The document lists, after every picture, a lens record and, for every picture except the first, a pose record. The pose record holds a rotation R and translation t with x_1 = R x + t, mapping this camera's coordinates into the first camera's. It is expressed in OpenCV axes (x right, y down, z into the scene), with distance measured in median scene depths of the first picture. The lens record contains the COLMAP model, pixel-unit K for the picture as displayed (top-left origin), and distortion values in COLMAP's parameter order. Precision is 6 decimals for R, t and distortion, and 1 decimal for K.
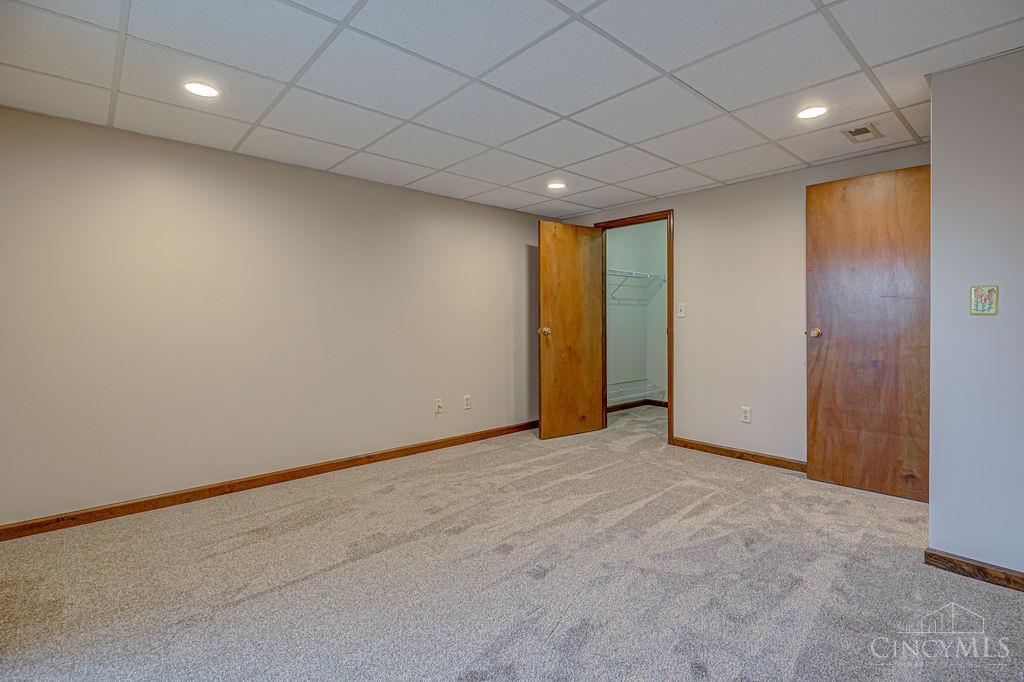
lens RADIAL K [[471.6, 0, 519.5], [0, 471.6, 335.3], [0, 0, 1]] dist [-0.003246, -0.000445]
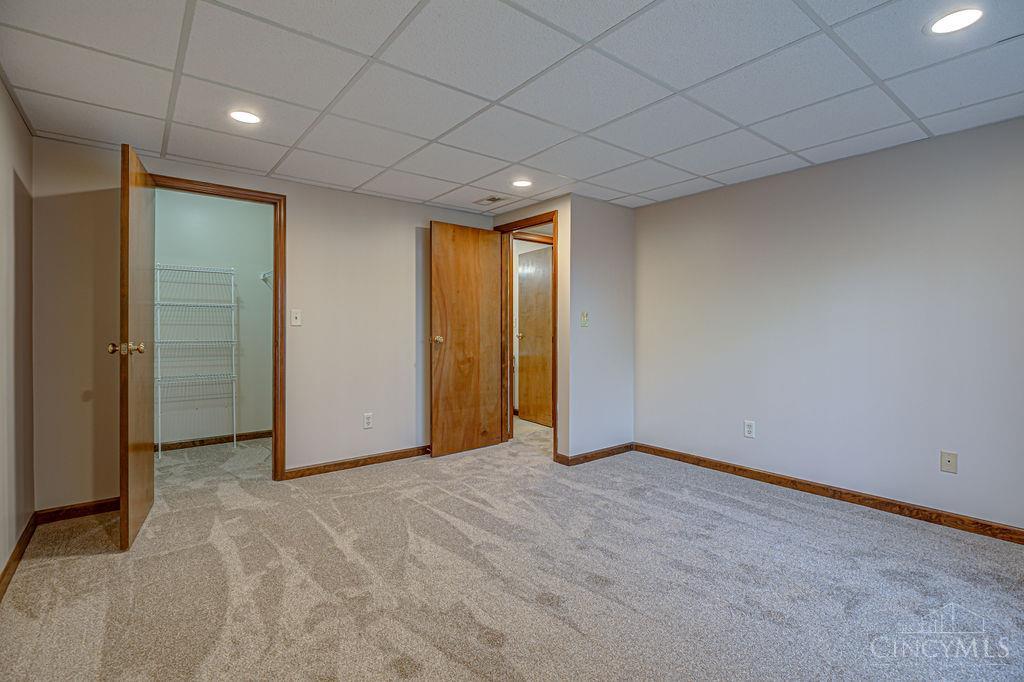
lens RADIAL K [[471.6, 0, 516.1], [0, 471.6, 332.7], [0, 0, 1]] dist [-0.003246, -0.000445]
pose [[0.083147, -0.000901, 0.996537, -0.650575], [0.033985, 0.999420, -0.001932, -0.013439], [-0.995958, 0.034028, 0.083129, 0.734427]]
